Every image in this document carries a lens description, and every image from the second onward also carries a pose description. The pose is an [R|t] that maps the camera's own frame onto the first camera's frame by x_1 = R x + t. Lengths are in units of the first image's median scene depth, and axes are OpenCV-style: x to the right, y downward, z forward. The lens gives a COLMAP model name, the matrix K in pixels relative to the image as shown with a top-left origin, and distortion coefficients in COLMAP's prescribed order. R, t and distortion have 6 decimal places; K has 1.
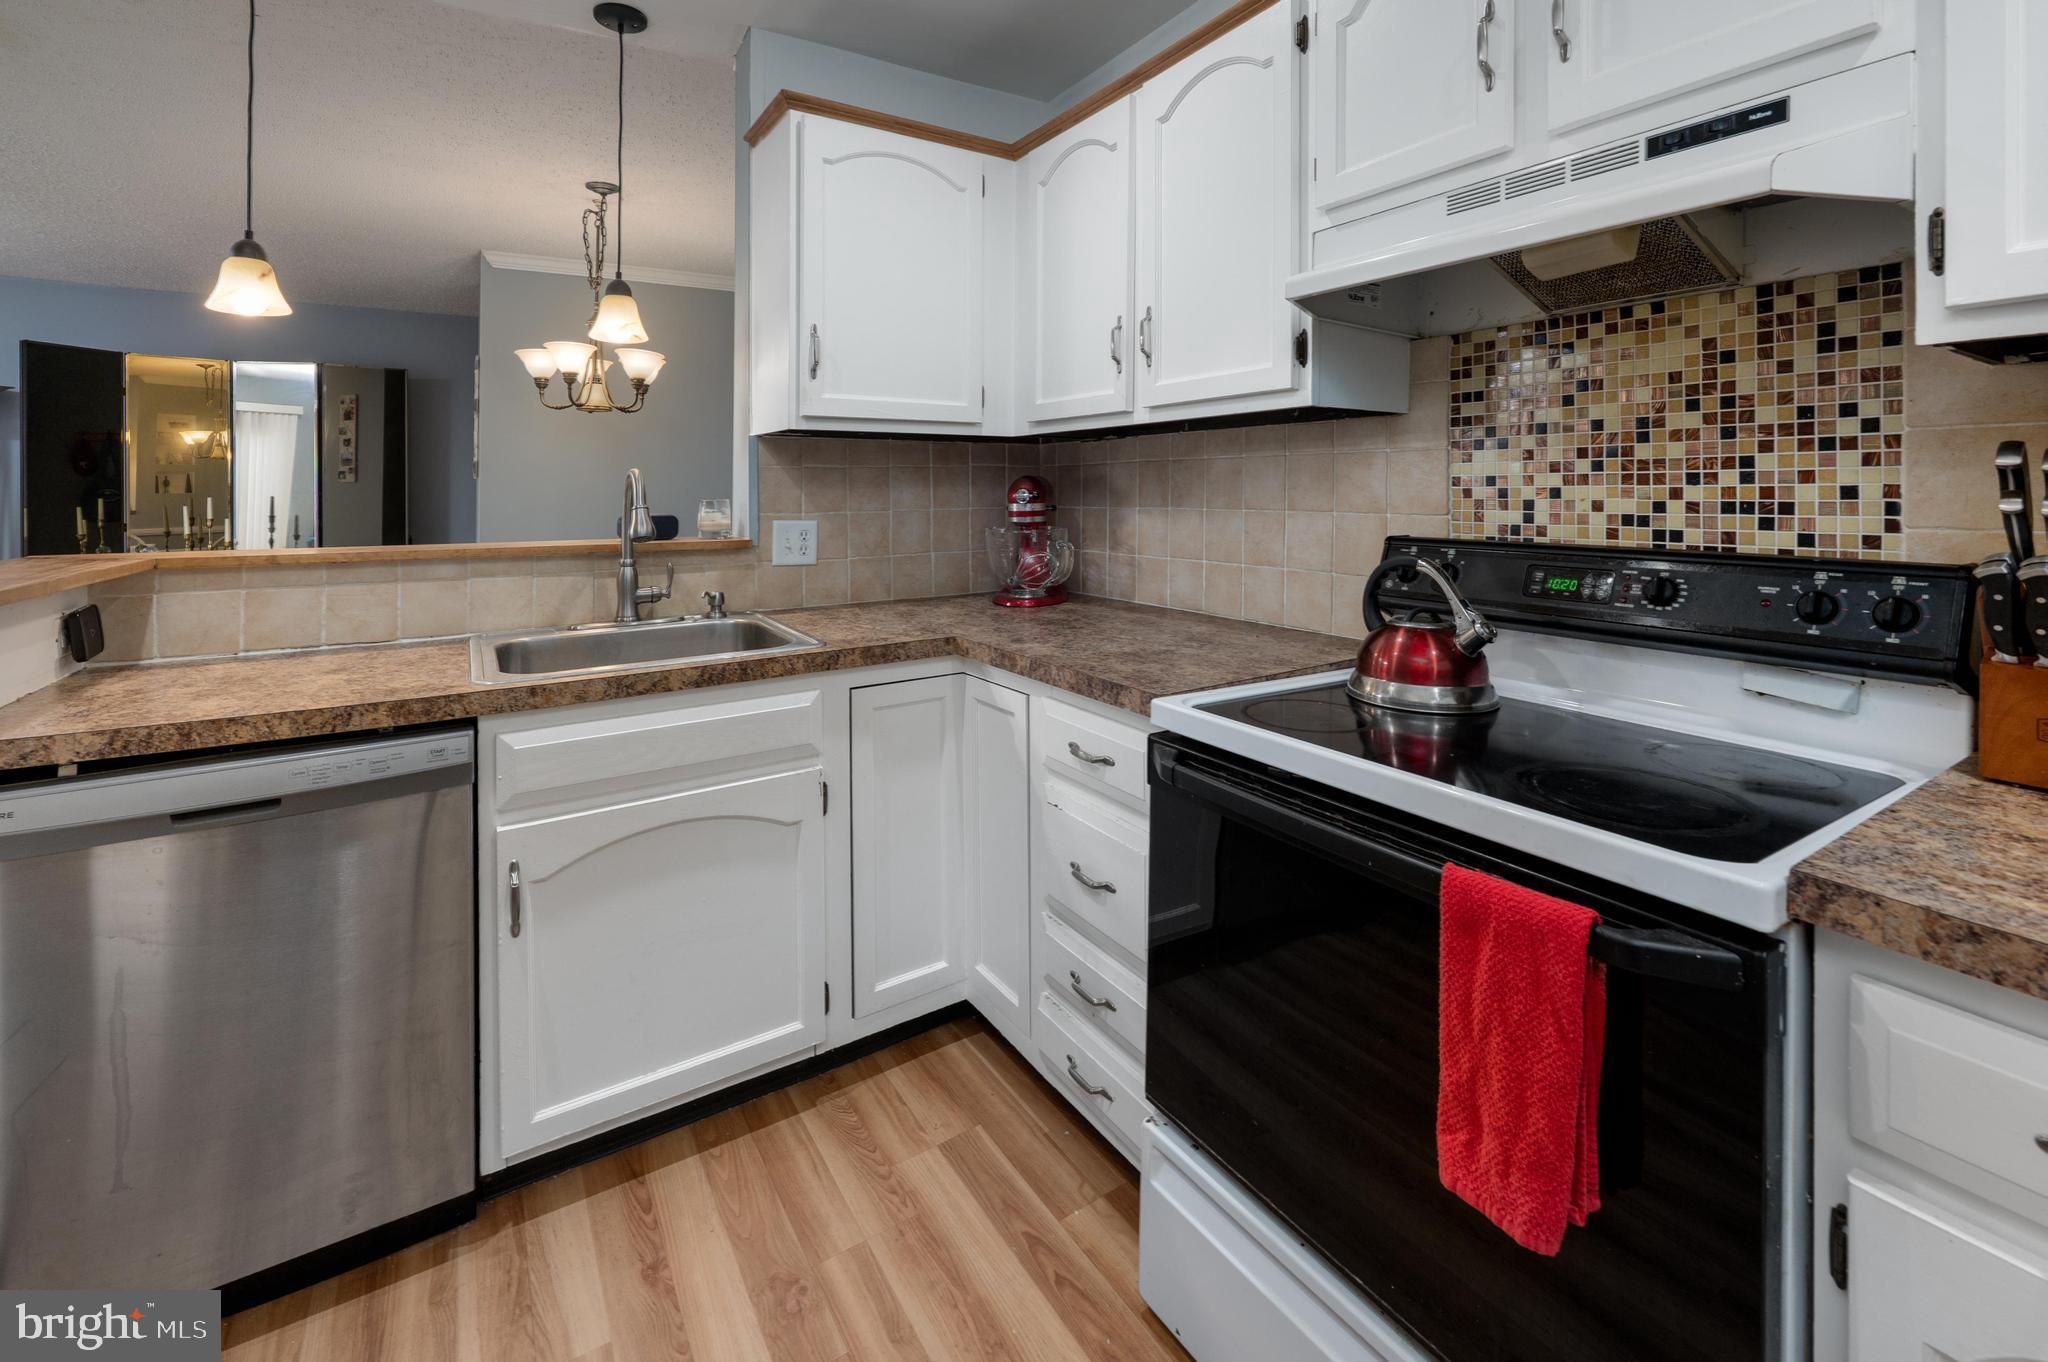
lens RADIAL K [[889.0, 0, 1026.0], [0, 889.0, 485.4], [0, 0, 1]] dist [0.000255, 0.000096]
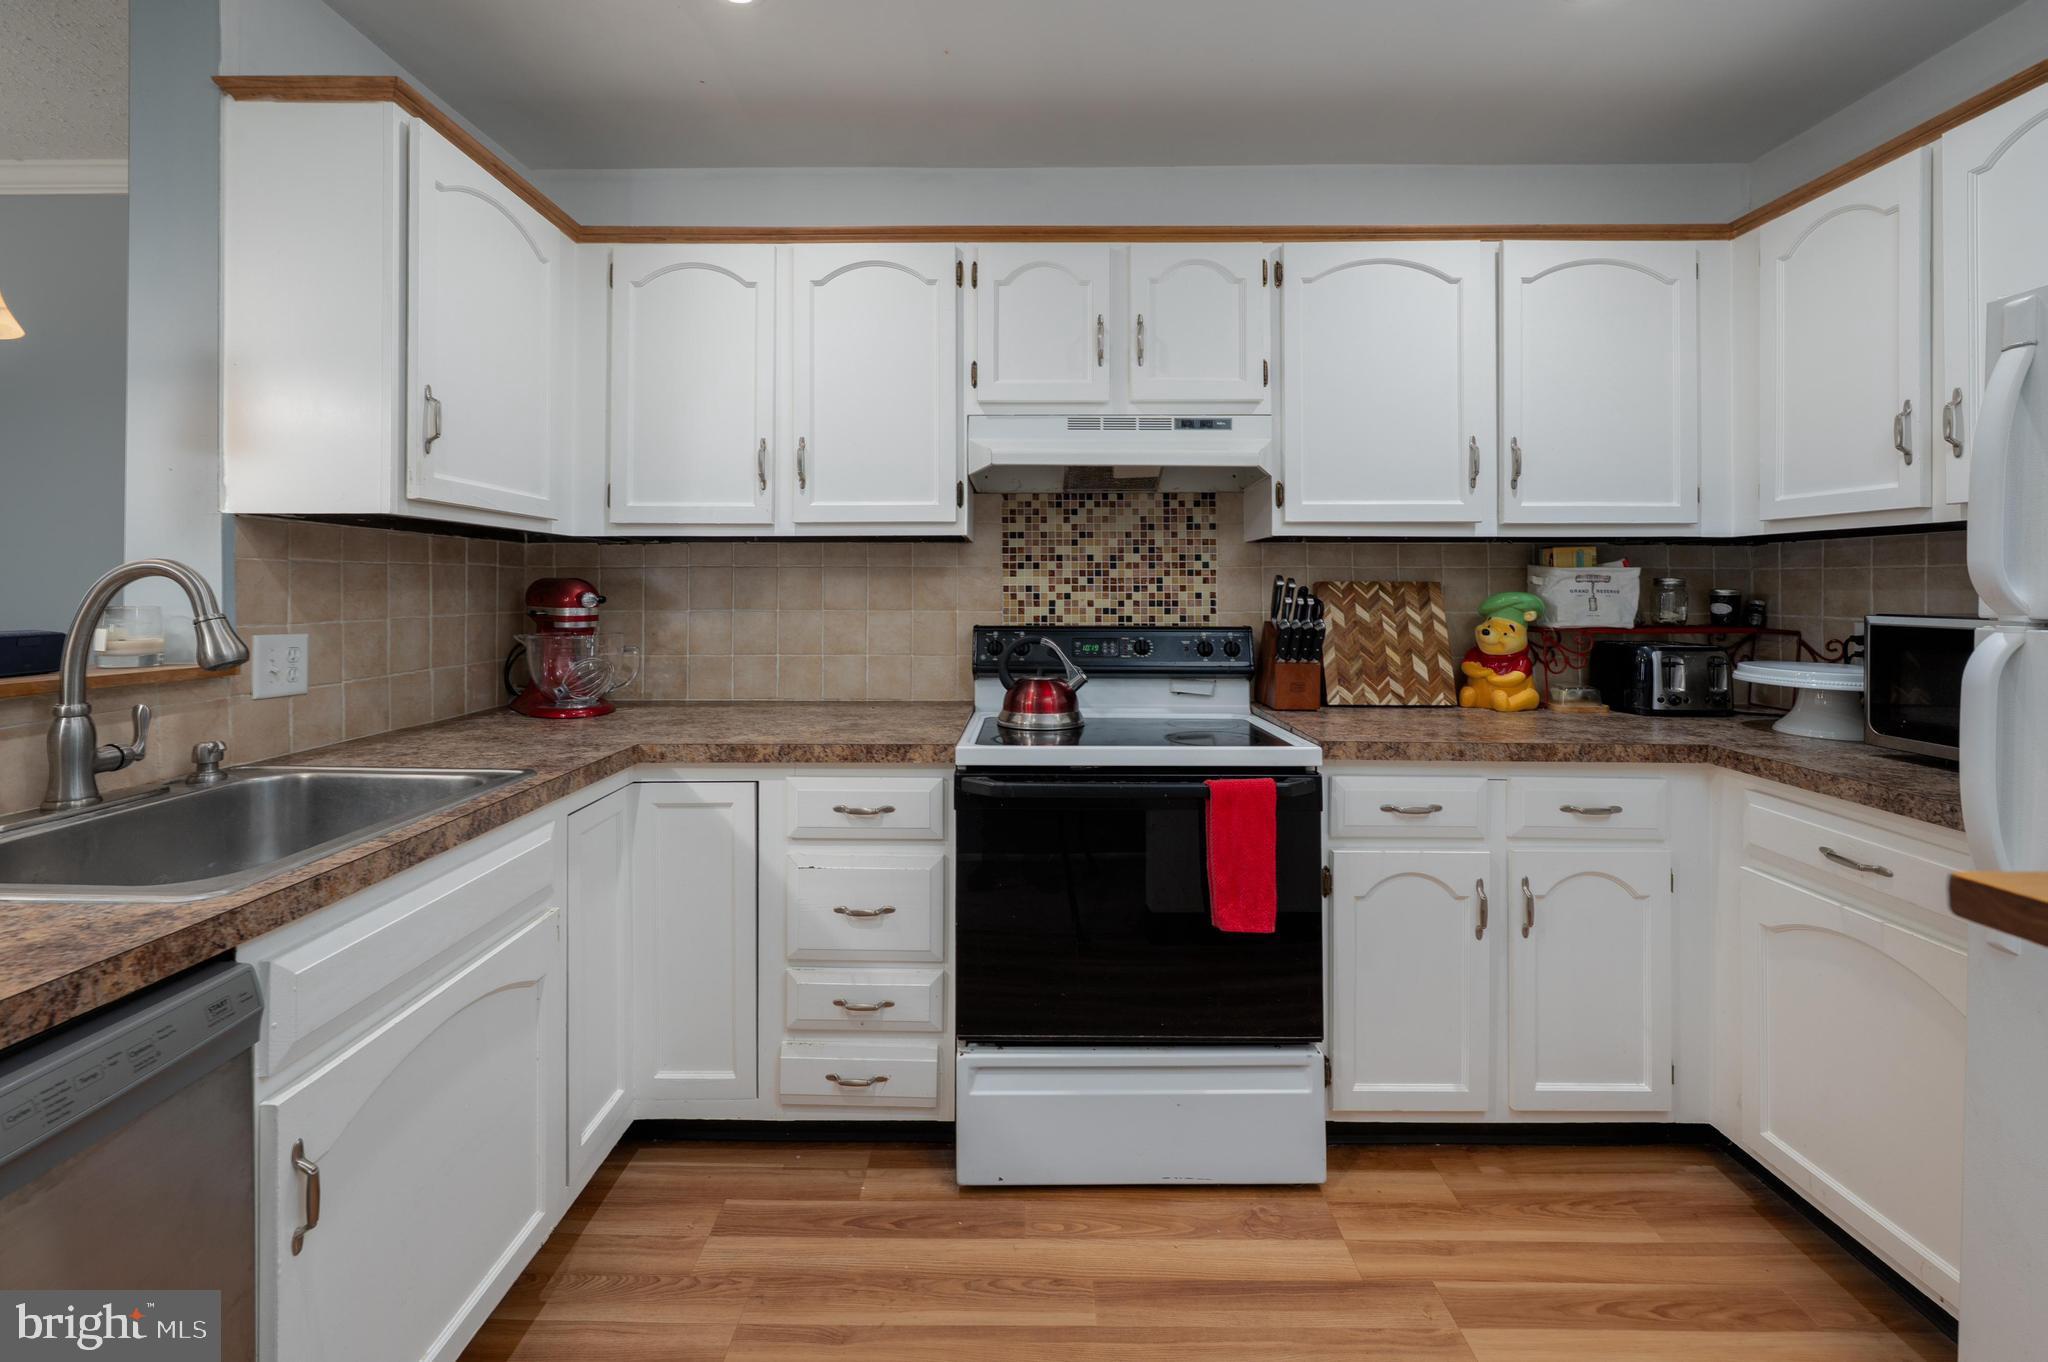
lens RADIAL K [[849.8, 0, 1025.4], [0, 849.8, 584.2], [0, 0, 1]] dist [-0.000043, 0.000035]
pose [[0.542750, 0.012459, 0.839802, -0.875196], [-0.005880, 0.999922, -0.011035, 0.004483], [-0.839874, 0.001051, 0.542781, 0.197469]]
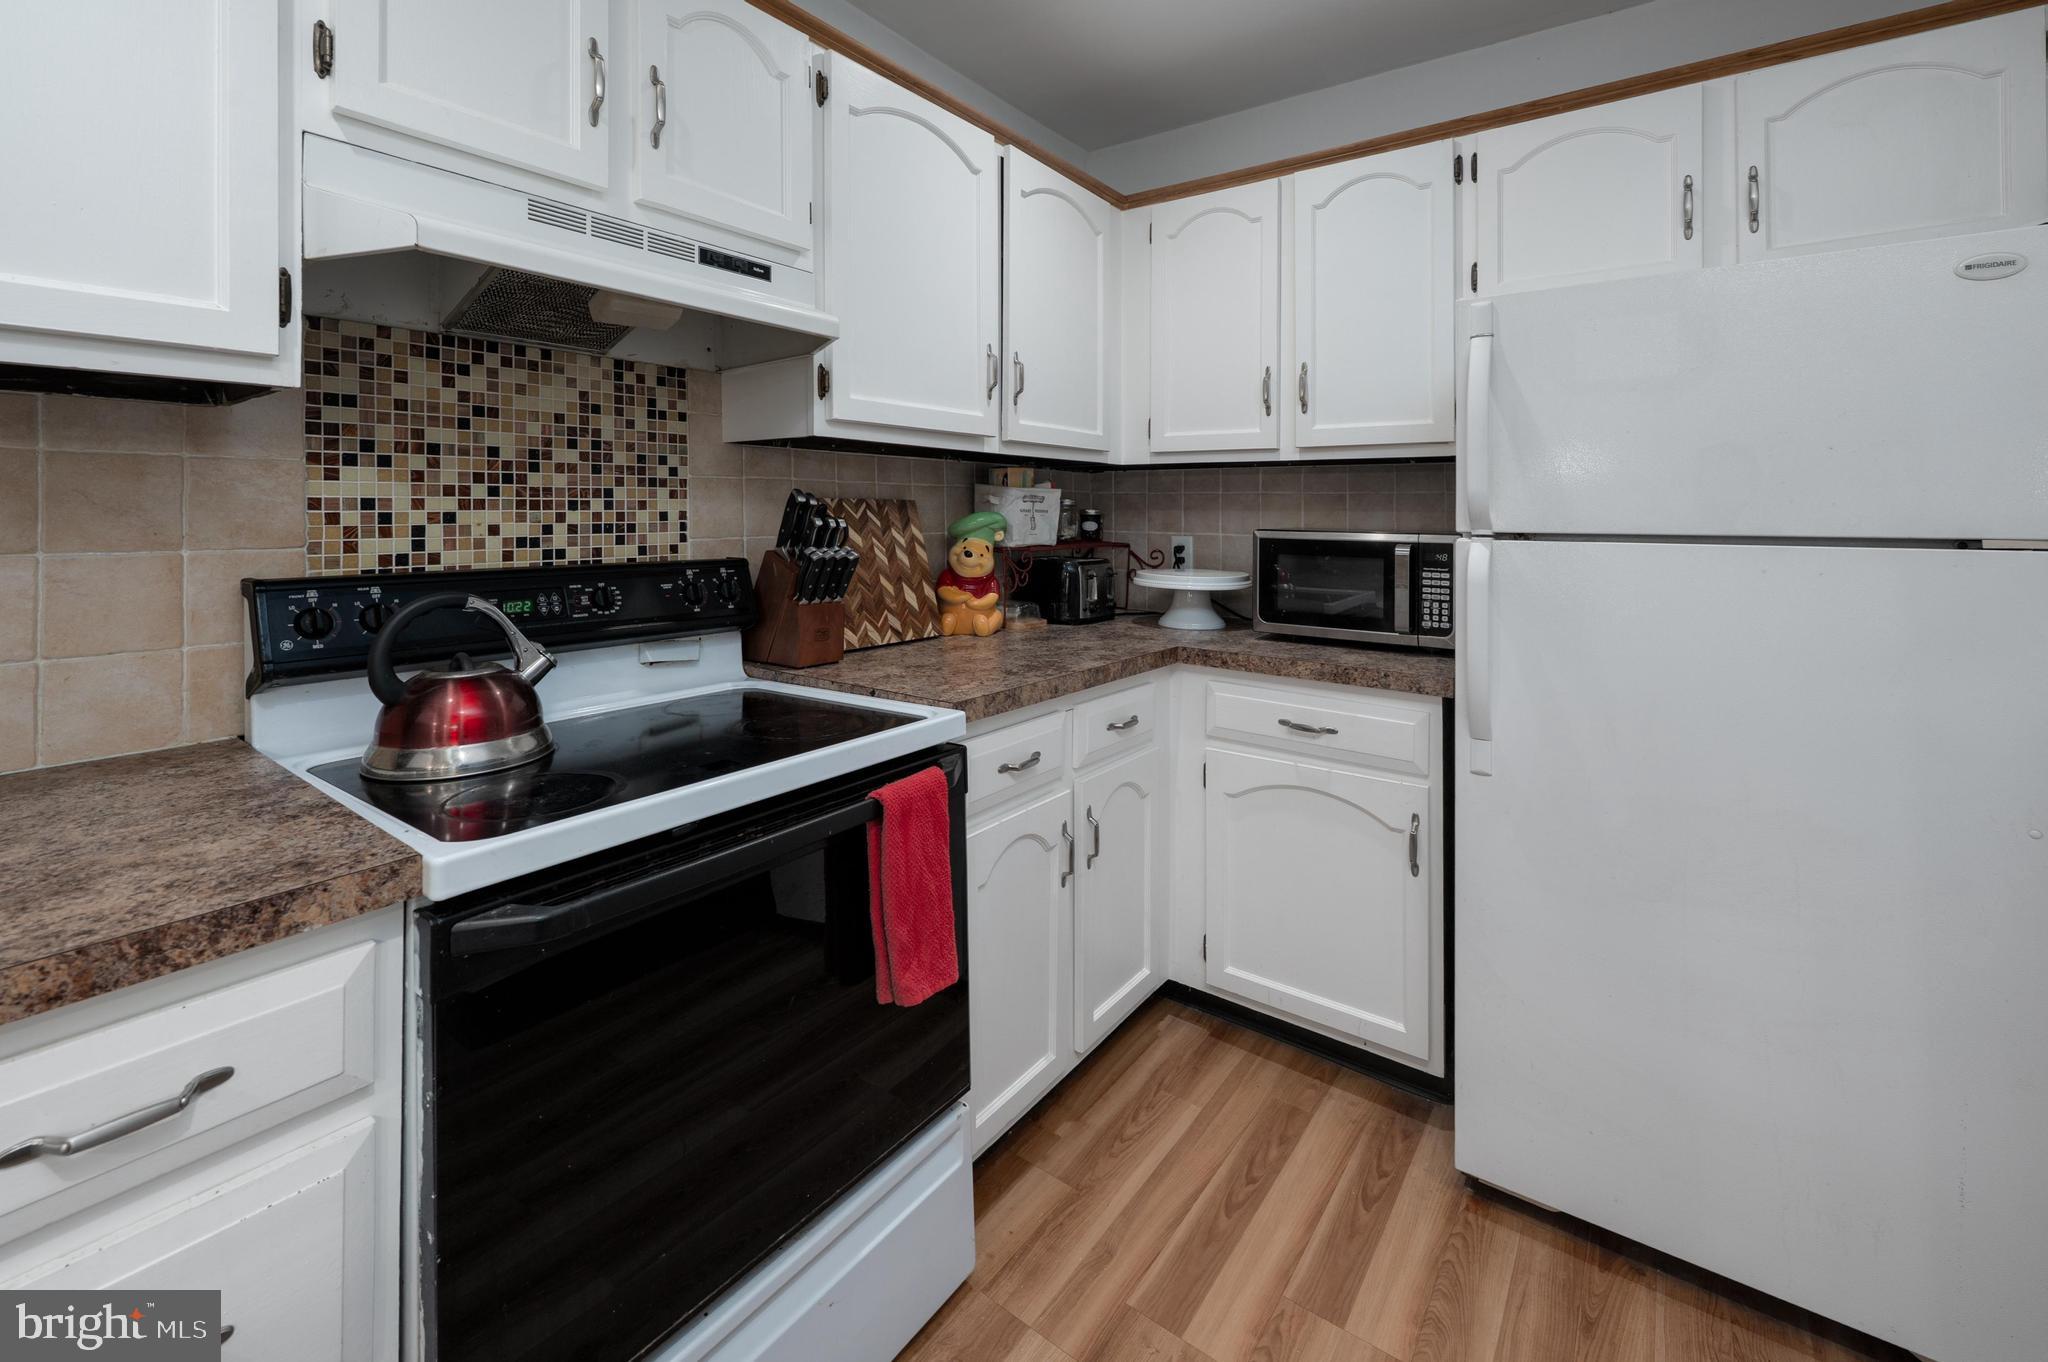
lens RADIAL K [[875.9, 0, 1020.2], [0, 875.9, 506.2], [0, 0, 1]] dist [-0.000923, -0.000096]
pose [[-0.358612, 0.008910, 0.933444, -0.544117], [-0.004822, 0.999923, -0.011397, 0.004153], [-0.933474, -0.008588, -0.358541, 0.820015]]
